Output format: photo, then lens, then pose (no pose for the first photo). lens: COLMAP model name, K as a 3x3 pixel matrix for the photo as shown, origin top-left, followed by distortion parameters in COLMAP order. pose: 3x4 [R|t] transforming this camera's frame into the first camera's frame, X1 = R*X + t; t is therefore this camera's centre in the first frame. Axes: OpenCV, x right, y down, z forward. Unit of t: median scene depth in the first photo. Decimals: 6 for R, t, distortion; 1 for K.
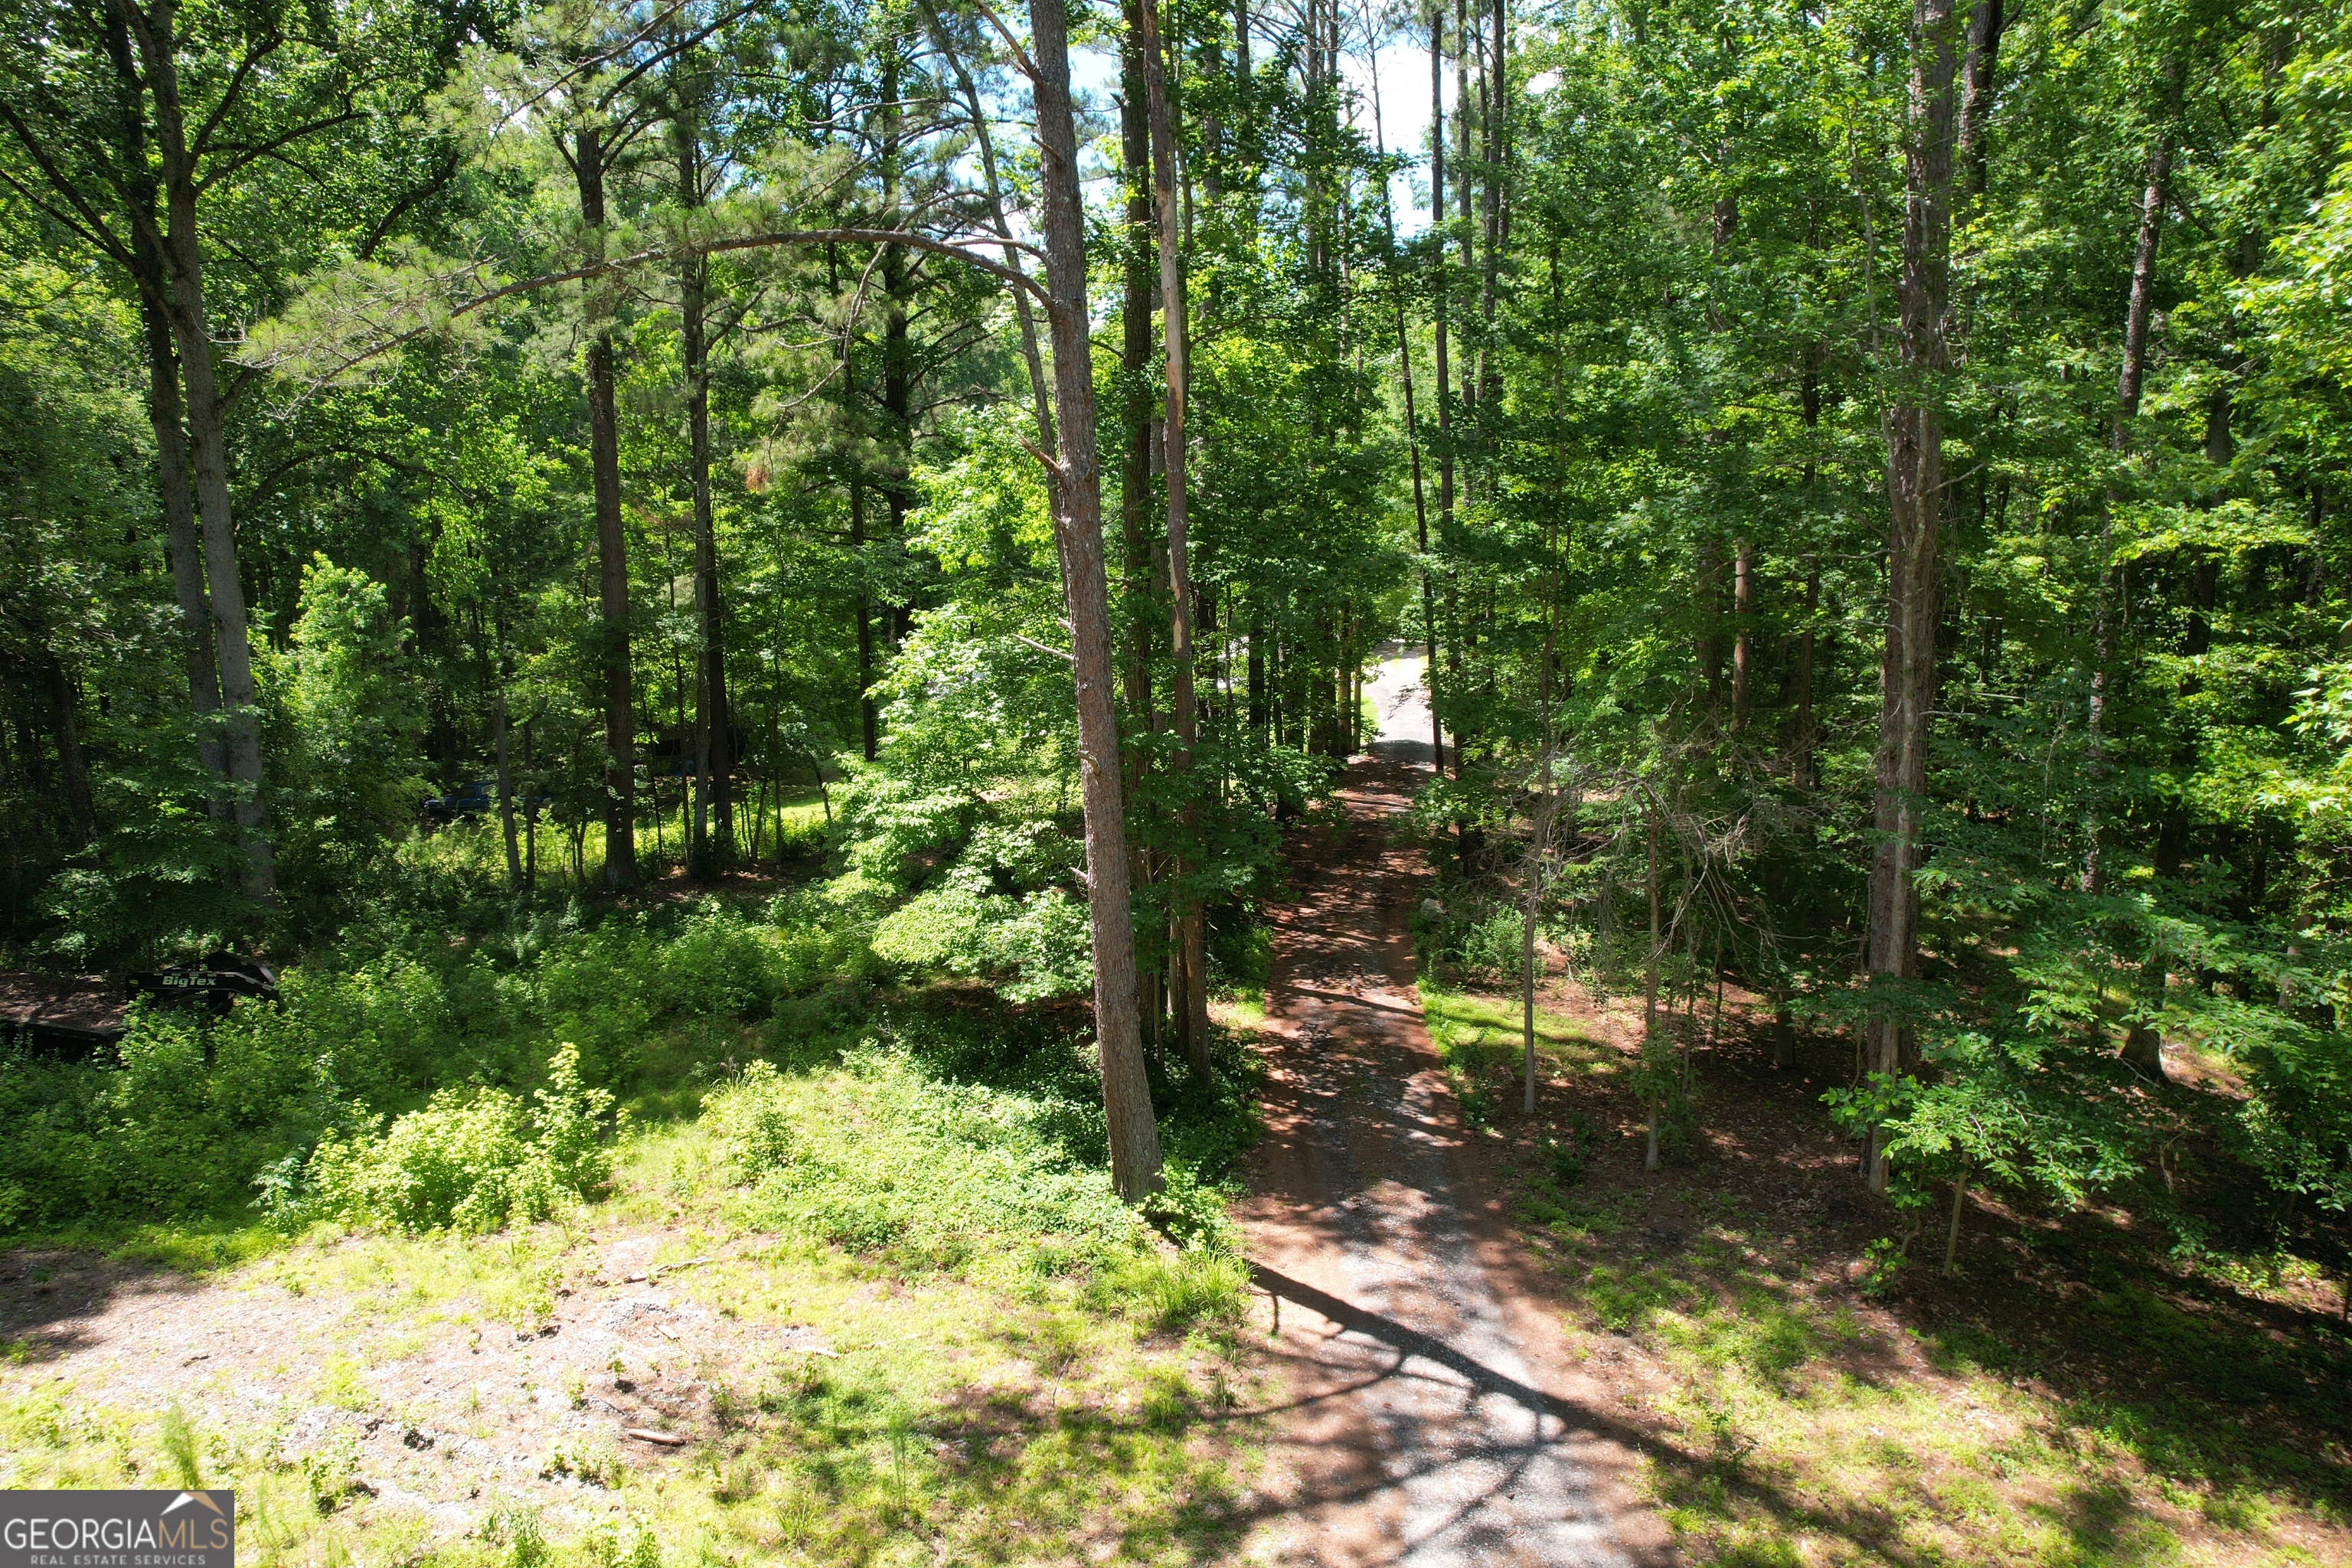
lens RADIAL K [[1498.8, 0, 1179.7], [0, 1498.8, 794.1], [0, 0, 1]] dist [-0.077104, 0.077408]
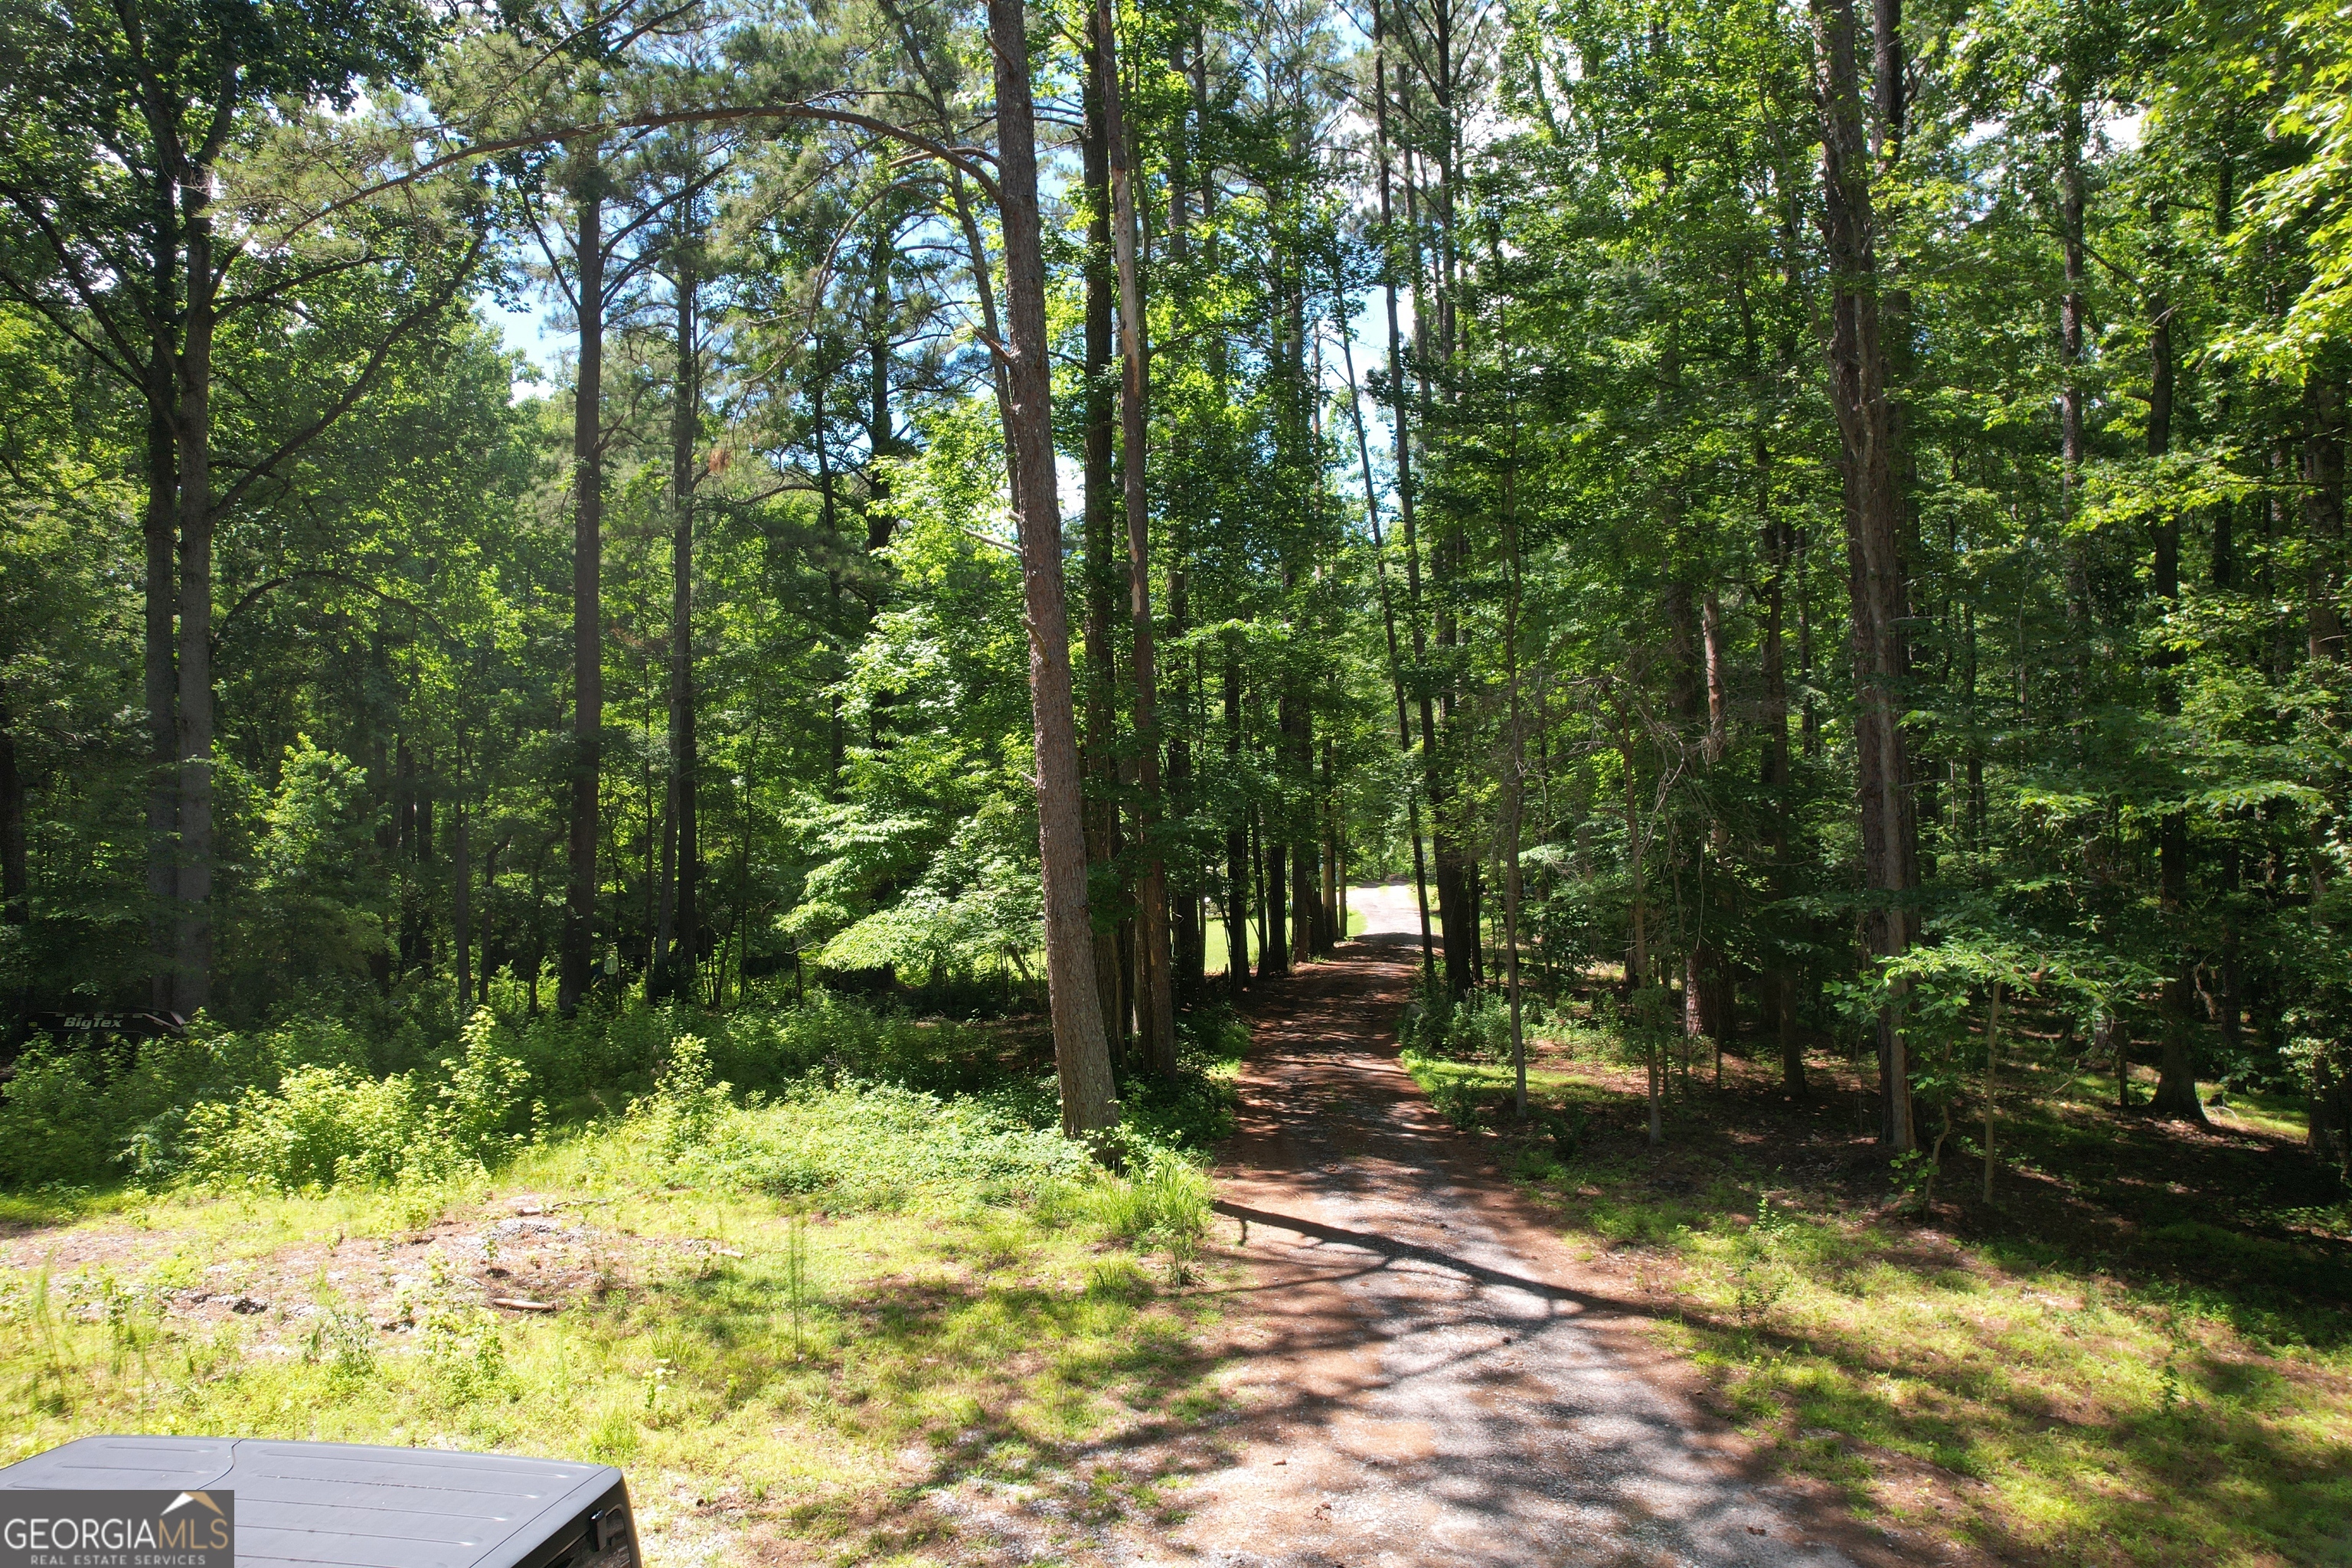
lens RADIAL K [[1493.4, 0, 1162.1], [0, 1493.4, 799.4], [0, 0, 1]] dist [-0.086300, 0.090871]
pose [[0.999907, -0.013351, -0.002904, 0.016375], [0.012459, 0.978206, -0.207264, 0.234914], [0.005608, 0.207209, 0.978281, 0.072715]]
